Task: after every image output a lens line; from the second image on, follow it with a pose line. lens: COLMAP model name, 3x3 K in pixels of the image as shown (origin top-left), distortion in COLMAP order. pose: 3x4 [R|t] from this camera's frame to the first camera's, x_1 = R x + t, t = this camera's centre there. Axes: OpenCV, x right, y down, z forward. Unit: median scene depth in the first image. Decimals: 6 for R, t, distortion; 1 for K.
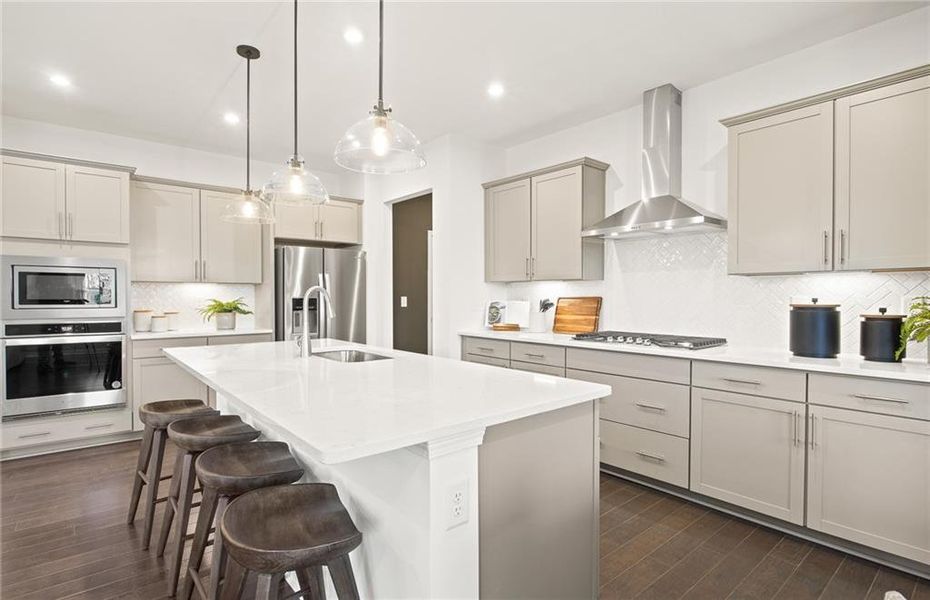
lens RADIAL K [[465.3, 0, 465.0], [0, 465.3, 300.0], [0, 0, 1]] dist [-0.004998, -0.000184]
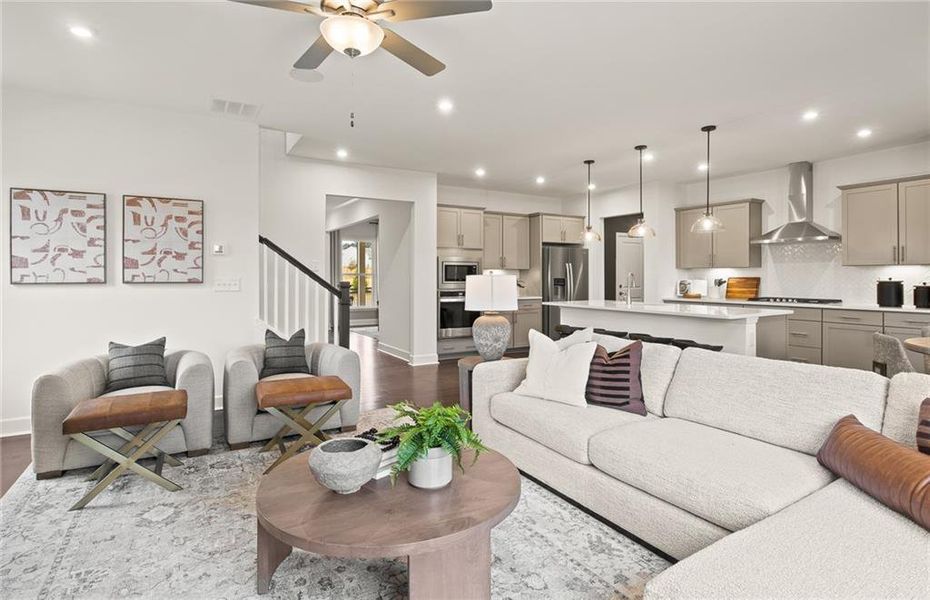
lens RADIAL K [[472.2, 0, 466.7], [0, 472.2, 276.7], [0, 0, 1]] dist [-0.001824, -0.000700]
pose [[0.988076, -0.000311, -0.153965, -0.517668], [-0.001175, 0.999954, -0.009560, 0.009031], [0.153960, 0.009627, 0.988030, -0.903082]]
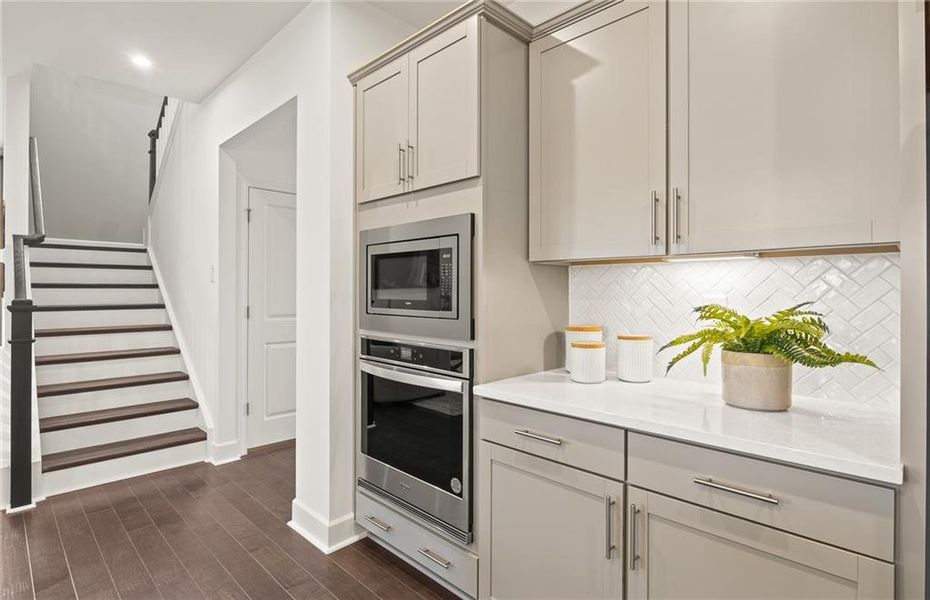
lens RADIAL K [[465.3, 0, 465.0], [0, 465.3, 300.0], [0, 0, 1]] dist [-0.004998, -0.000184]
pose [[0.090715, 0.014082, -0.995777, -0.296433], [-0.013835, 0.999821, 0.012879, -0.008802], [0.995781, 0.012608, 0.090894, 0.980659]]
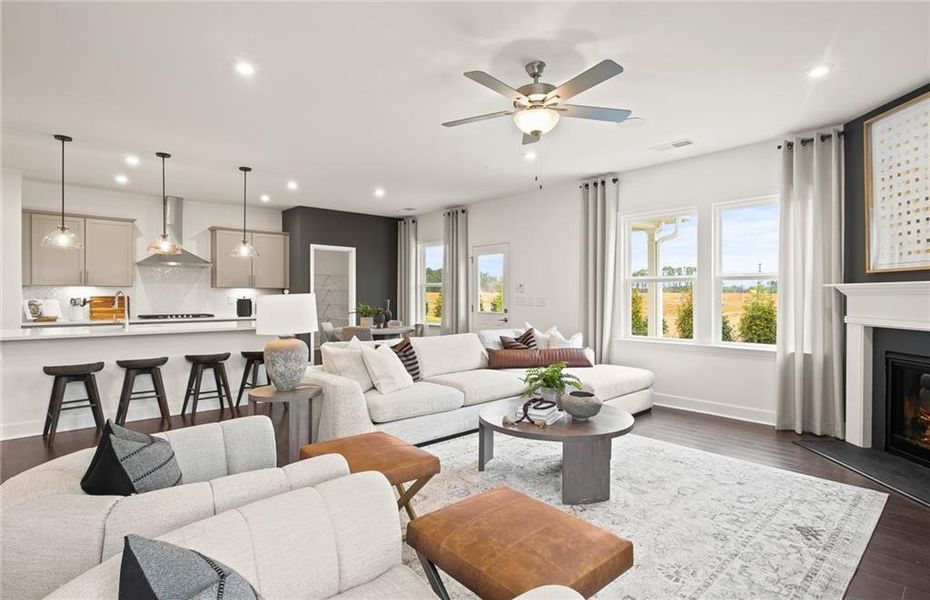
lens RADIAL K [[465.3, 0, 465.0], [0, 465.3, 300.0], [0, 0, 1]] dist [-0.004998, -0.000184]
pose [[-0.029787, -0.009952, 0.999507, -1.526886], [0.007508, 0.999920, 0.010180, -0.001035], [-0.999528, 0.007808, -0.029710, -0.209172]]
